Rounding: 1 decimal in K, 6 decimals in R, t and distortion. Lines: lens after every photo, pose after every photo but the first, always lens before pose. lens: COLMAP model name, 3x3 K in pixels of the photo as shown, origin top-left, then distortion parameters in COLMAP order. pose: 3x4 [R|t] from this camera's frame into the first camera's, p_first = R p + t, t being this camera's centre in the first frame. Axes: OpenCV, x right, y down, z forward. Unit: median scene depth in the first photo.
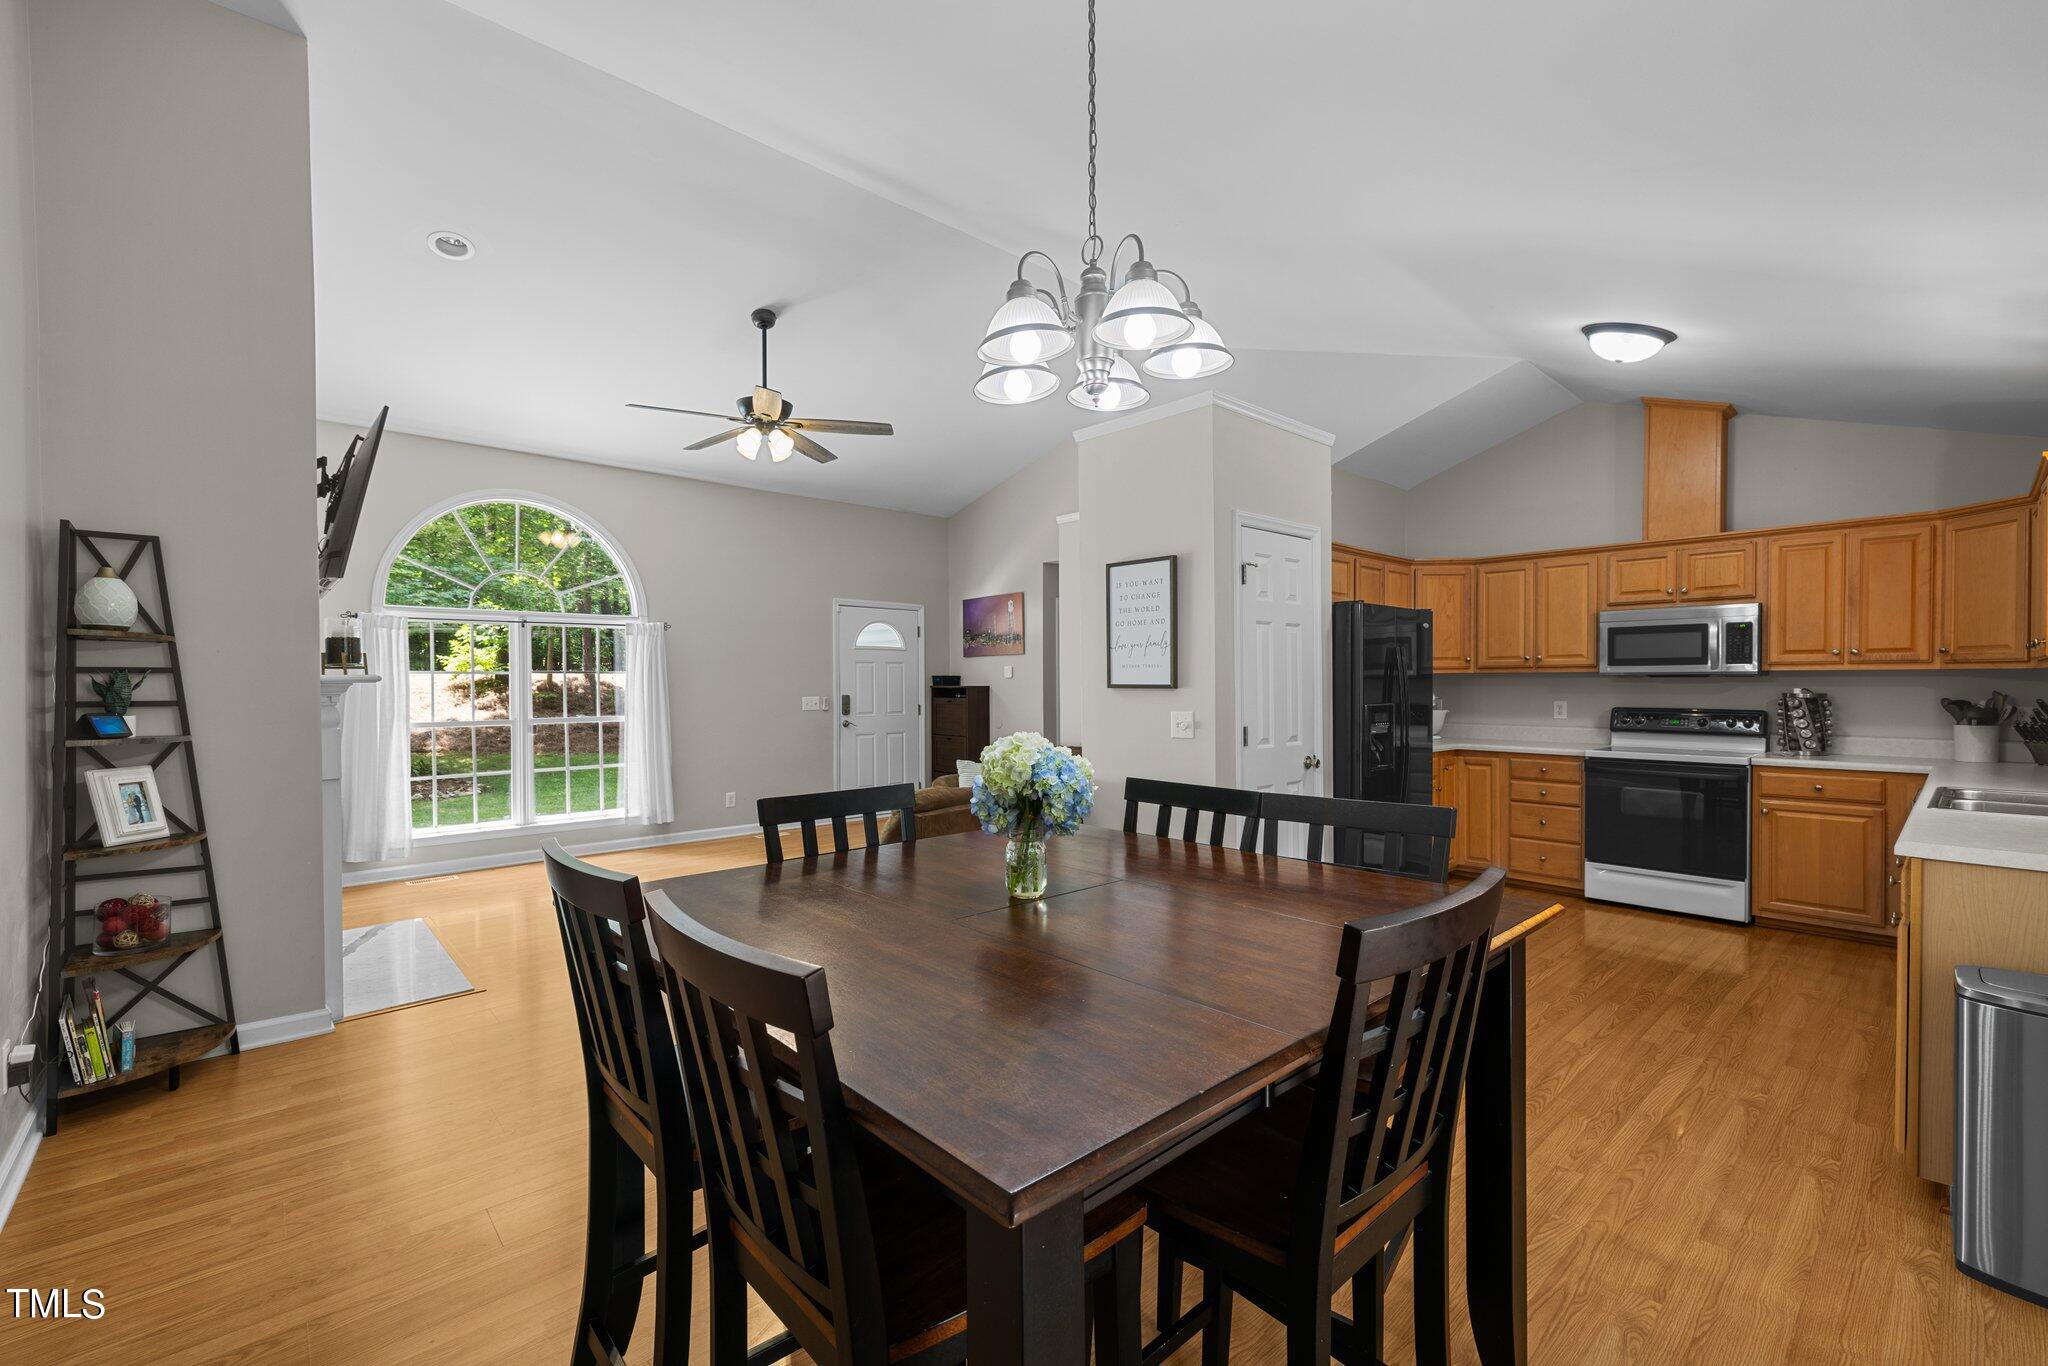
lens RADIAL K [[860.2, 0, 1024.6], [0, 860.2, 694.3], [0, 0, 1]] dist [0.002046, 0.000267]
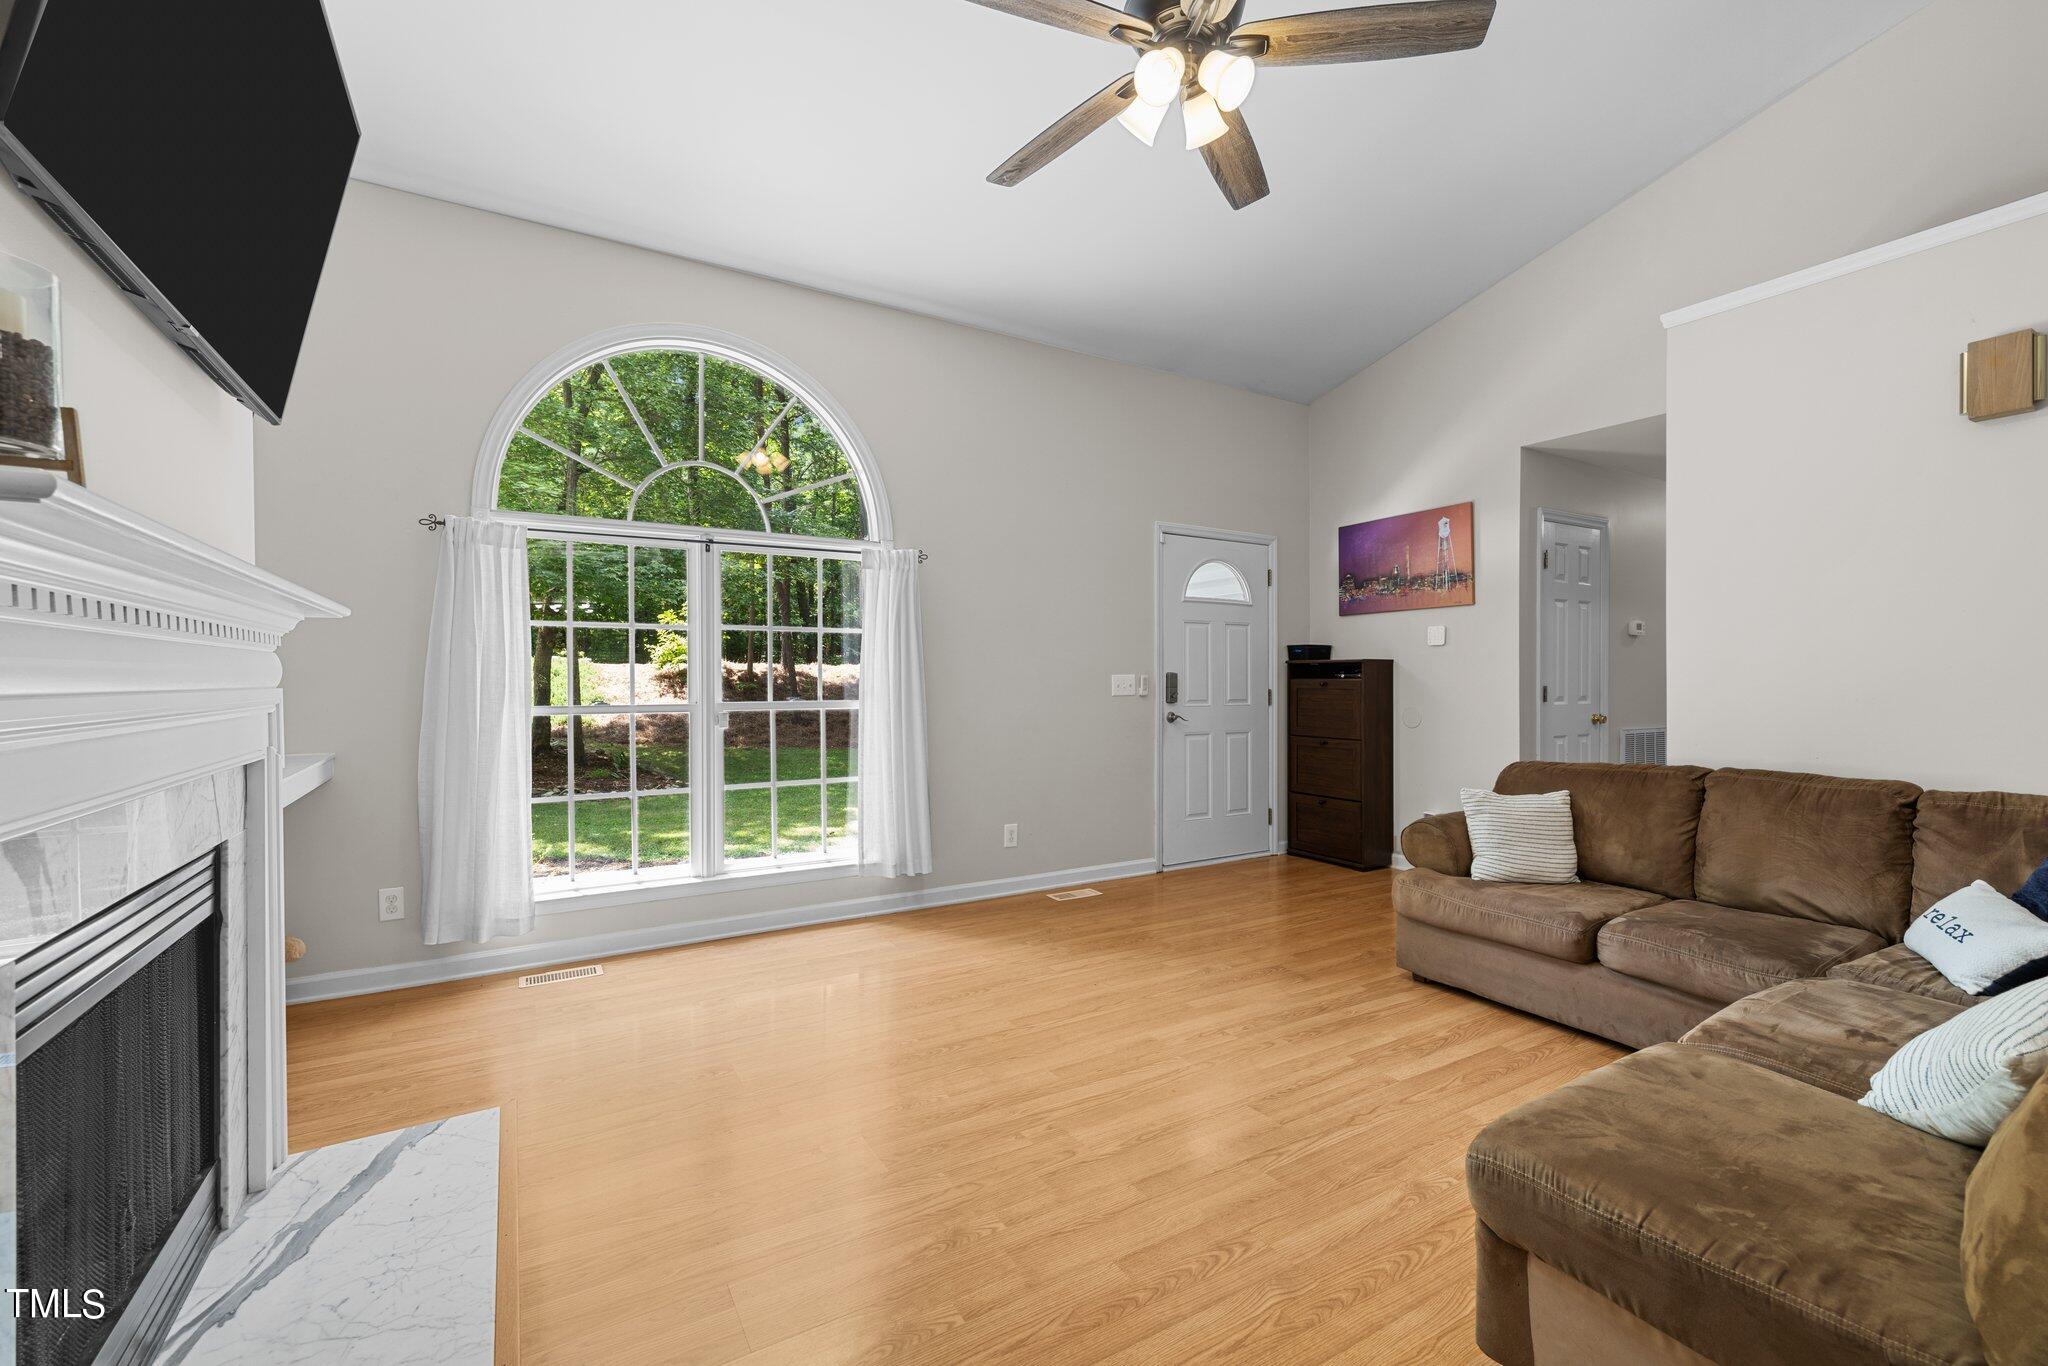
lens RADIAL K [[860.2, 0, 1024.6], [0, 860.2, 694.3], [0, 0, 1]] dist [0.002046, 0.000267]
pose [[0.980899, 0.005883, -0.194429, -0.291931], [-0.005149, 0.999978, 0.004280, 0.022903], [0.194450, -0.003197, 0.980907, 0.533858]]
